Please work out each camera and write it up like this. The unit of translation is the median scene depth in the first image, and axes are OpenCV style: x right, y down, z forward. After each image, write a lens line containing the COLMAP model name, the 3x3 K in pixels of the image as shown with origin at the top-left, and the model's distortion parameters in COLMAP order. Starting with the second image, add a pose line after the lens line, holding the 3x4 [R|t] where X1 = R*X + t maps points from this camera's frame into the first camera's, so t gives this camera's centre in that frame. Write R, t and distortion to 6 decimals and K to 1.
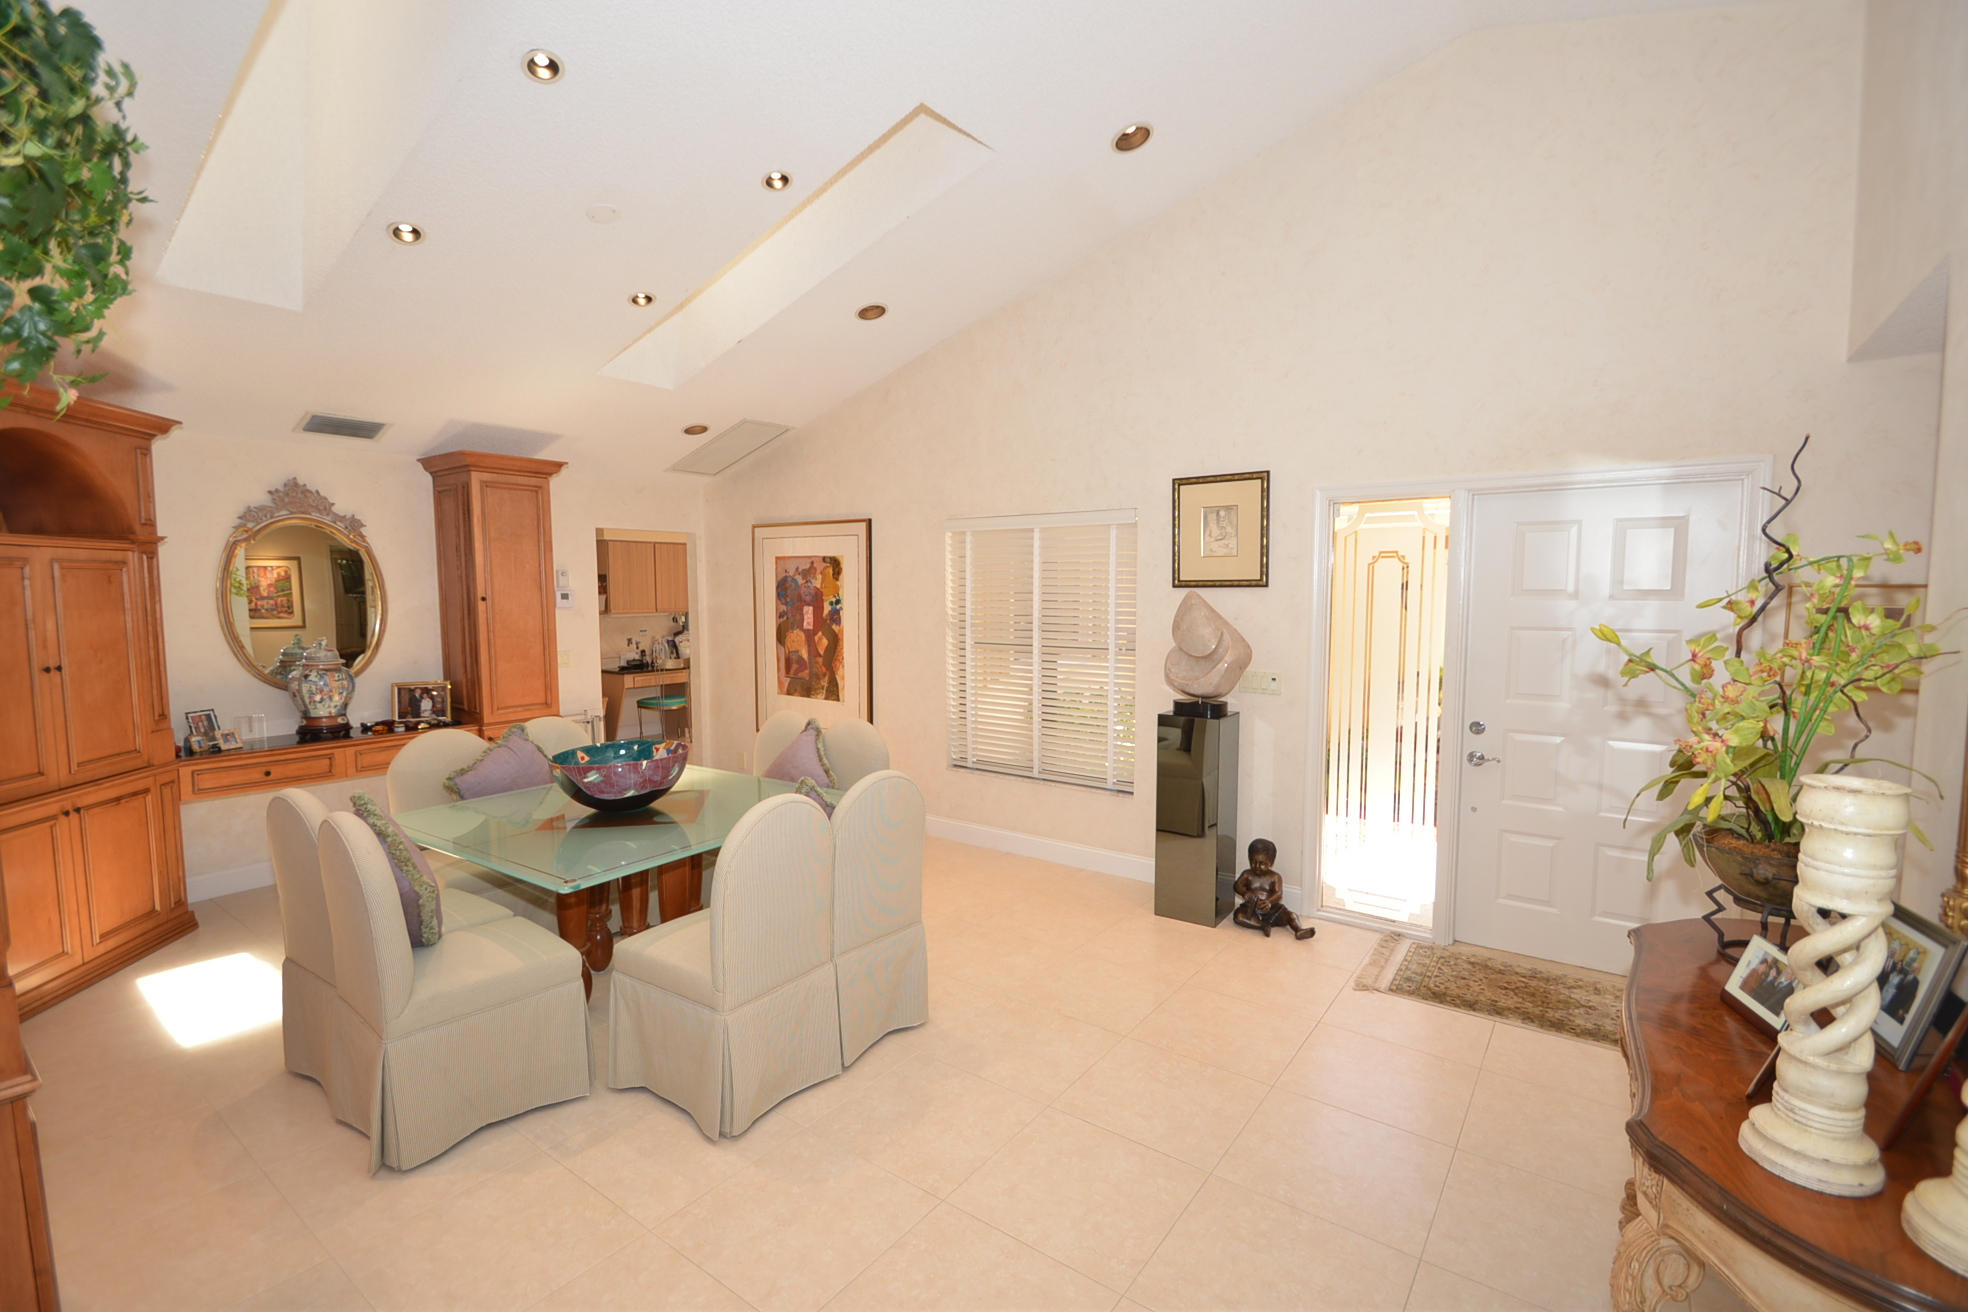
lens RADIAL K [[876.2, 0, 971.8], [0, 876.2, 662.0], [0, 0, 1]] dist [0.013482, -0.018101]
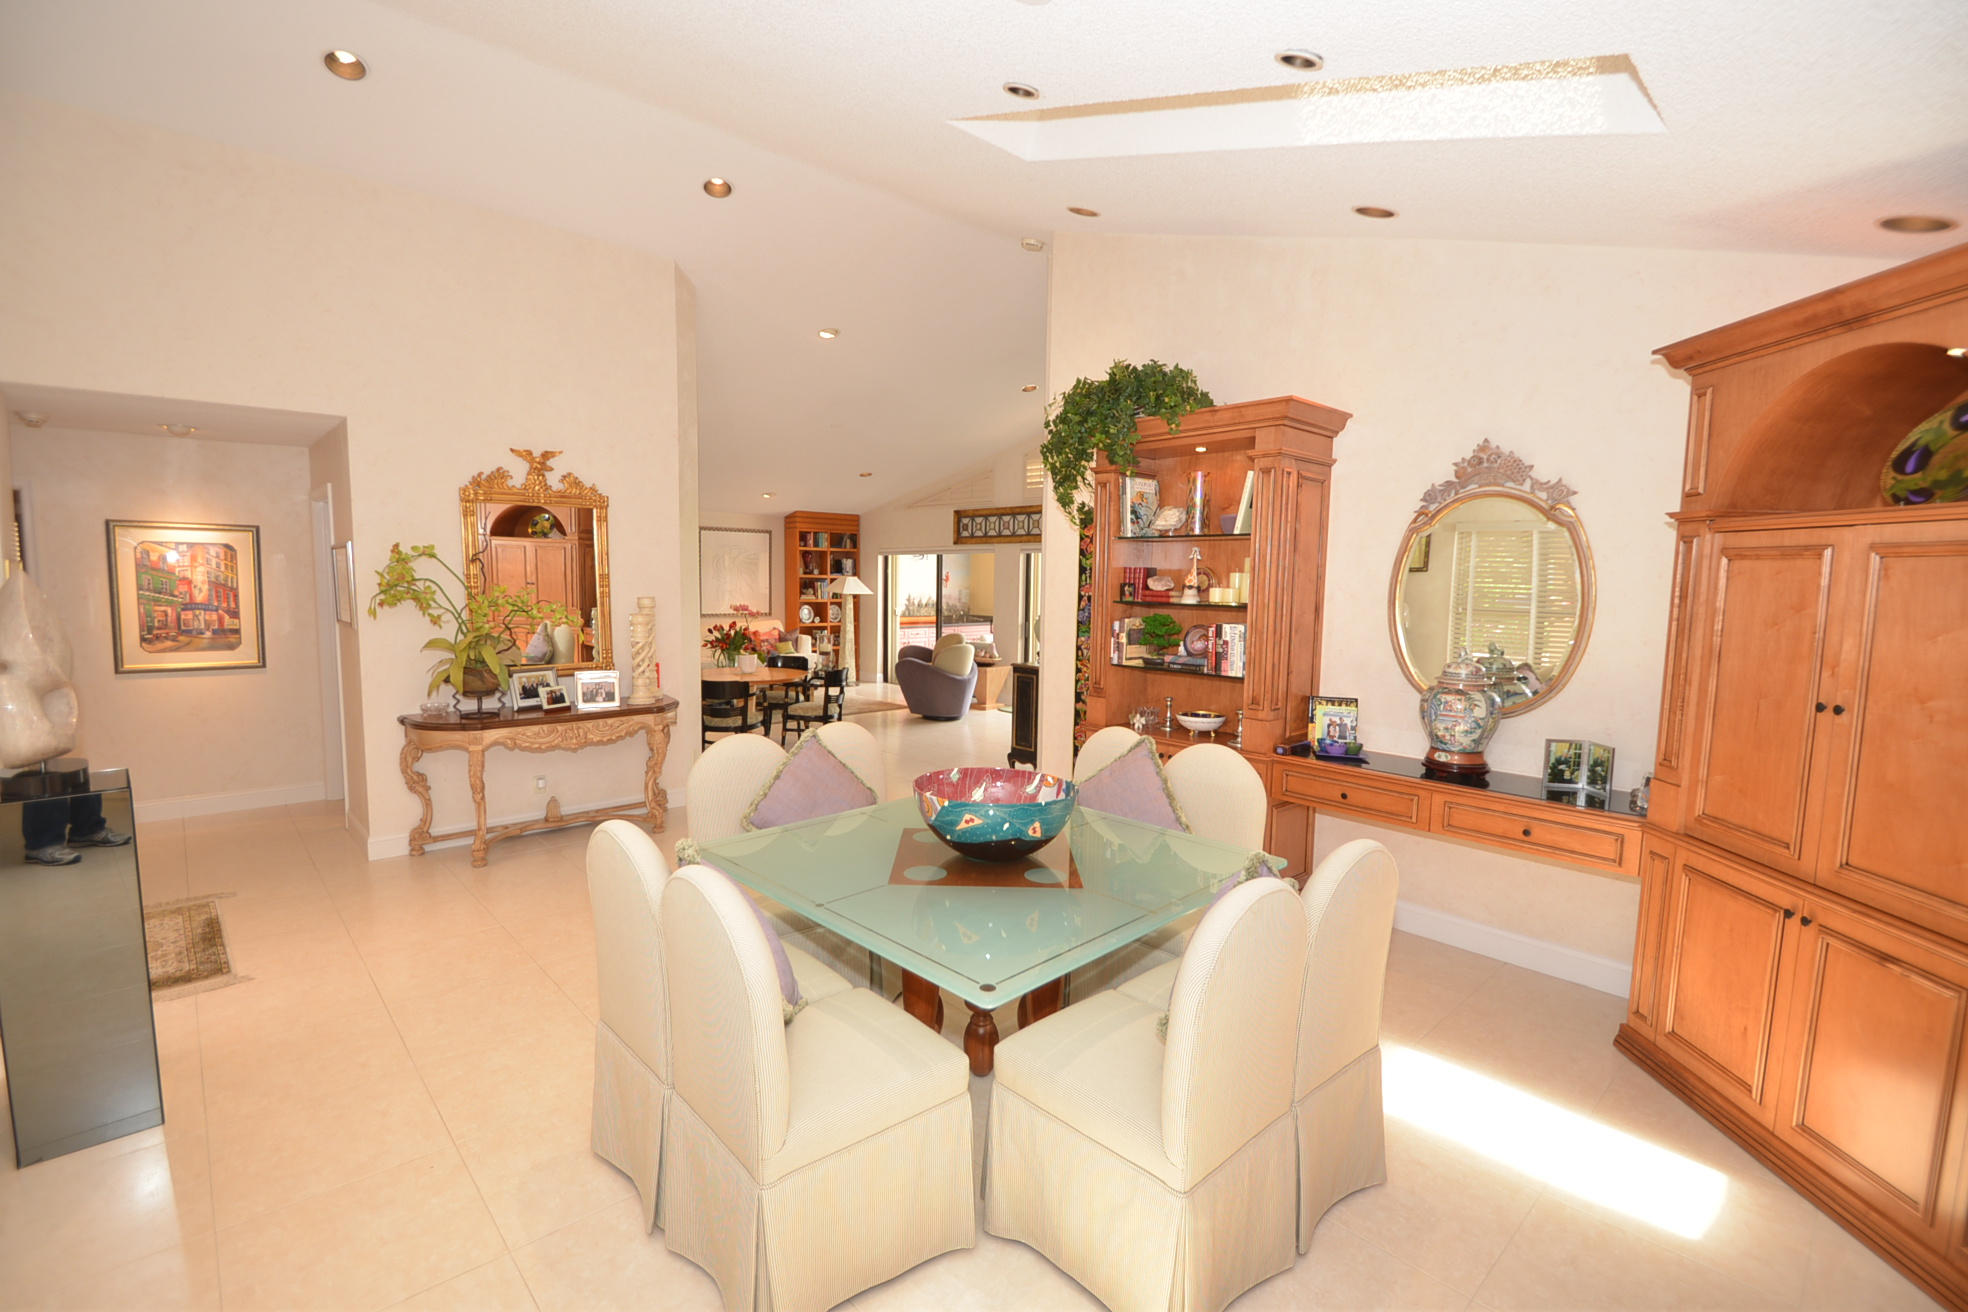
lens RADIAL K [[868.8, 0, 972.7], [0, 868.8, 659.8], [0, 0, 1]] dist [0.015345, -0.017170]
pose [[-0.983107, -0.031583, 0.180284, -0.357766], [0.001116, 0.983947, 0.178455, -0.101936], [-0.183026, 0.175642, -0.967291, 1.203435]]
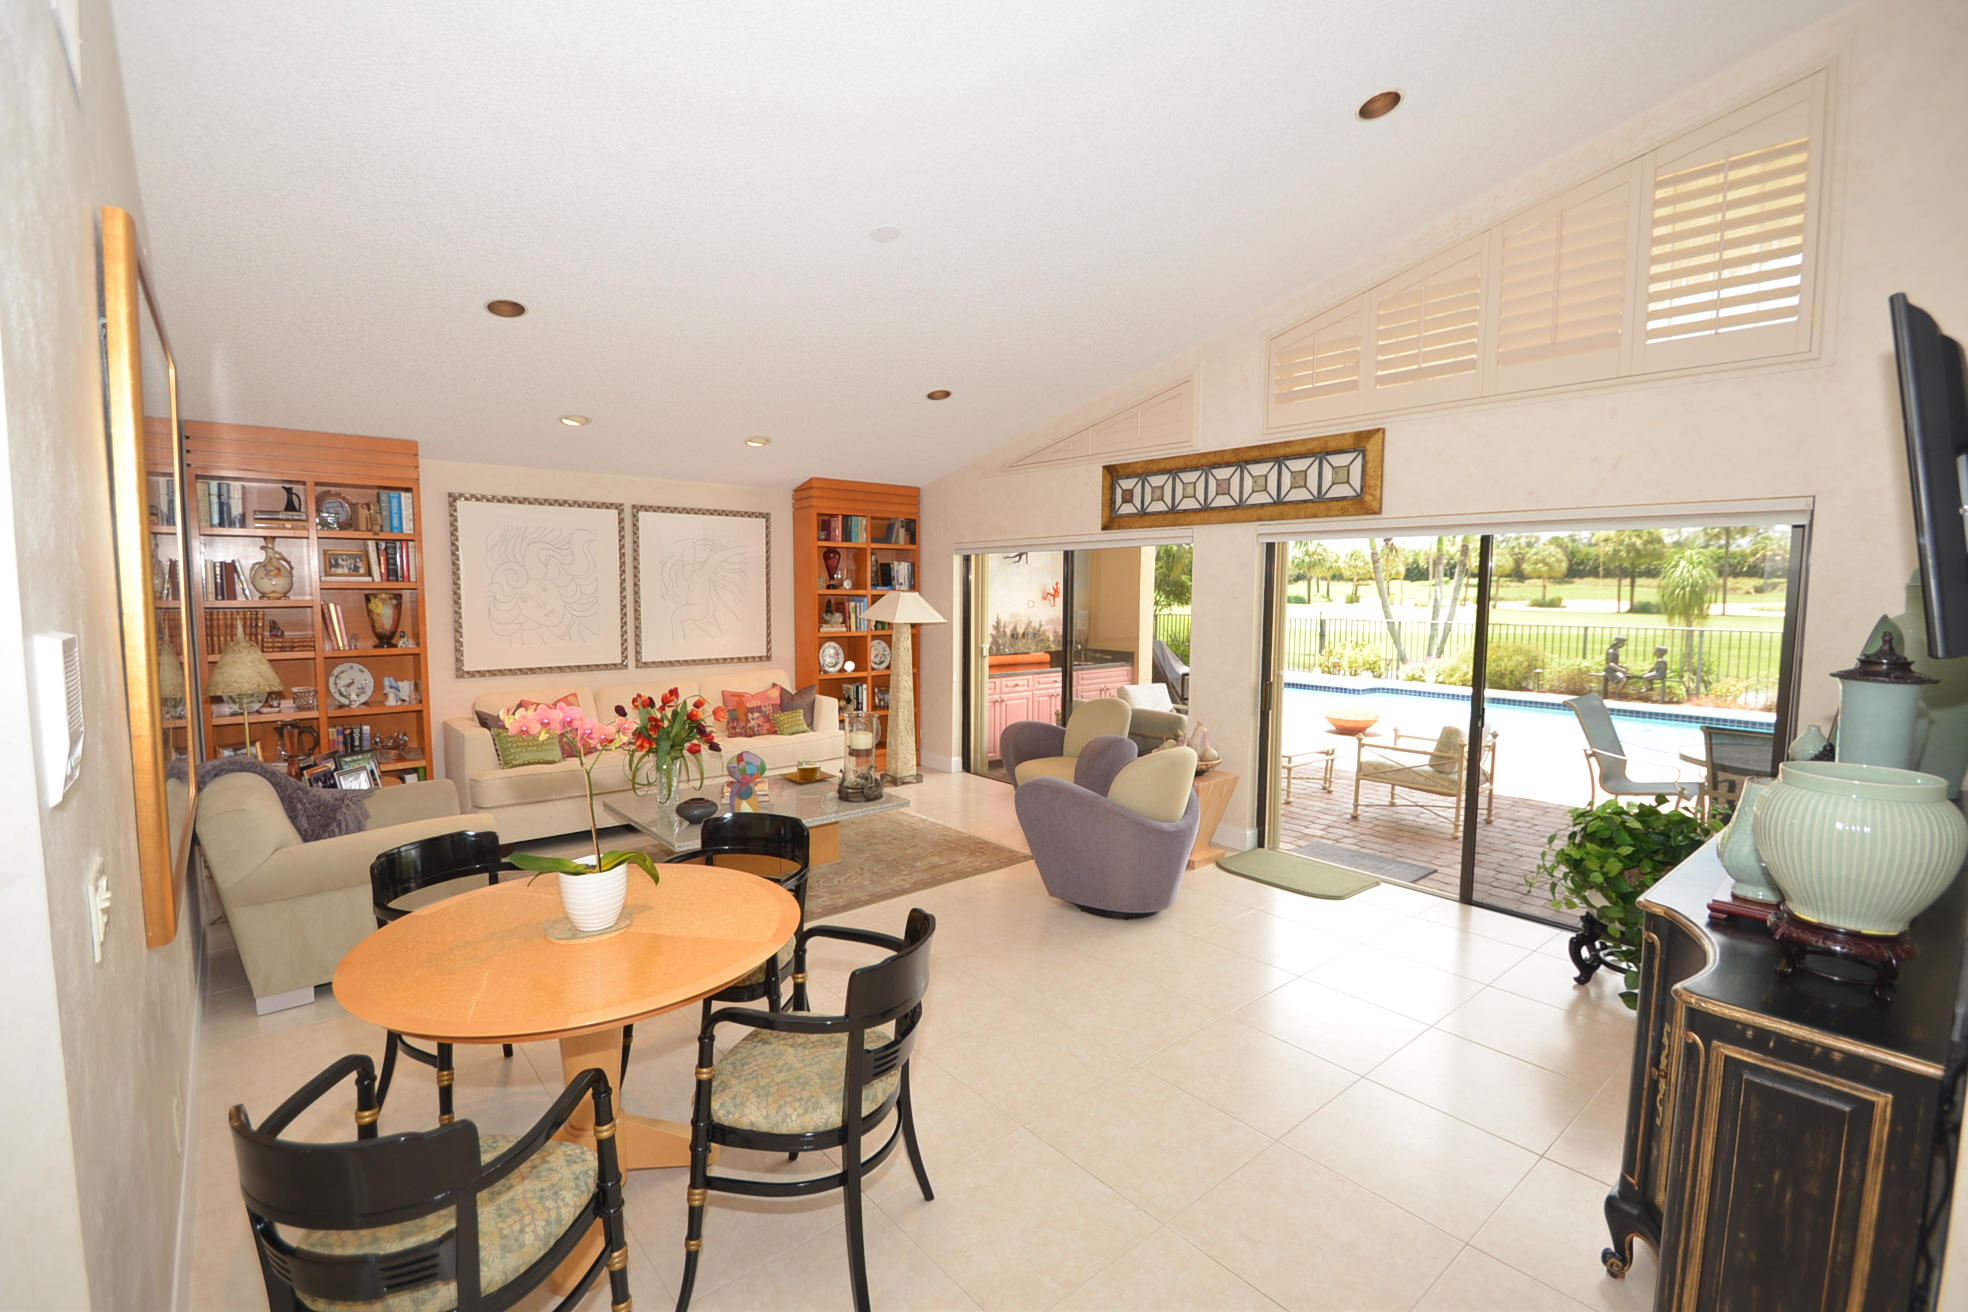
lens RADIAL K [[868.8, 0, 972.7], [0, 868.8, 659.8], [0, 0, 1]] dist [0.015345, -0.017170]
pose [[-0.973138, -0.023982, 0.228970, 0.002756], [0.014904, 0.985911, 0.166607, -0.019893], [-0.229739, 0.165544, -0.959070, 0.192974]]
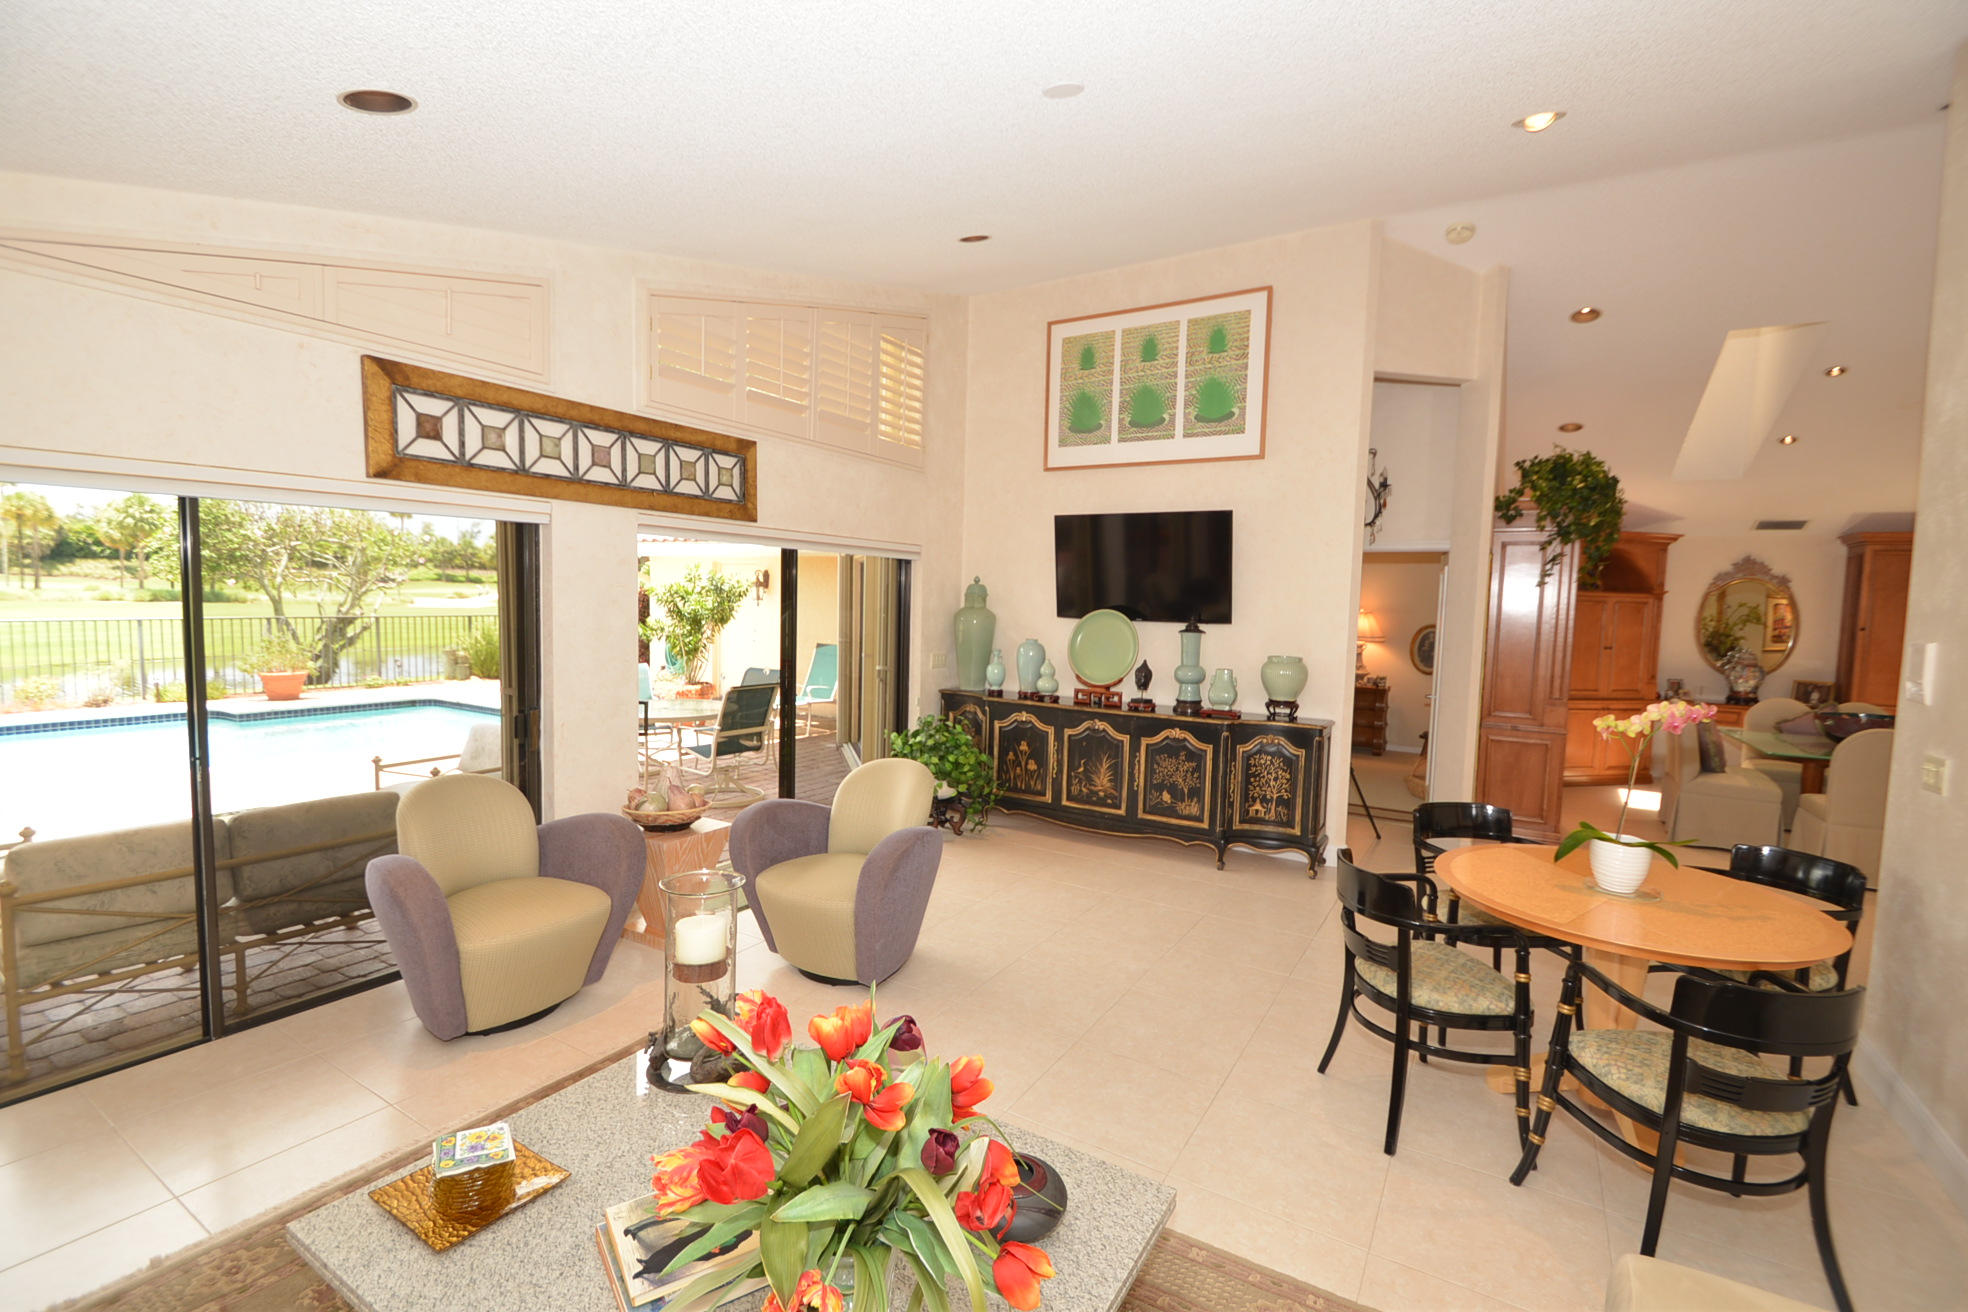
lens RADIAL K [[868.8, 0, 972.7], [0, 868.8, 659.8], [0, 0, 1]] dist [0.015345, -0.017170]
pose [[0.086606, 0.075689, -0.993363, 0.790242], [-0.109546, 0.991787, 0.066018, 0.048914], [0.990202, 0.103102, 0.094186, -0.639747]]
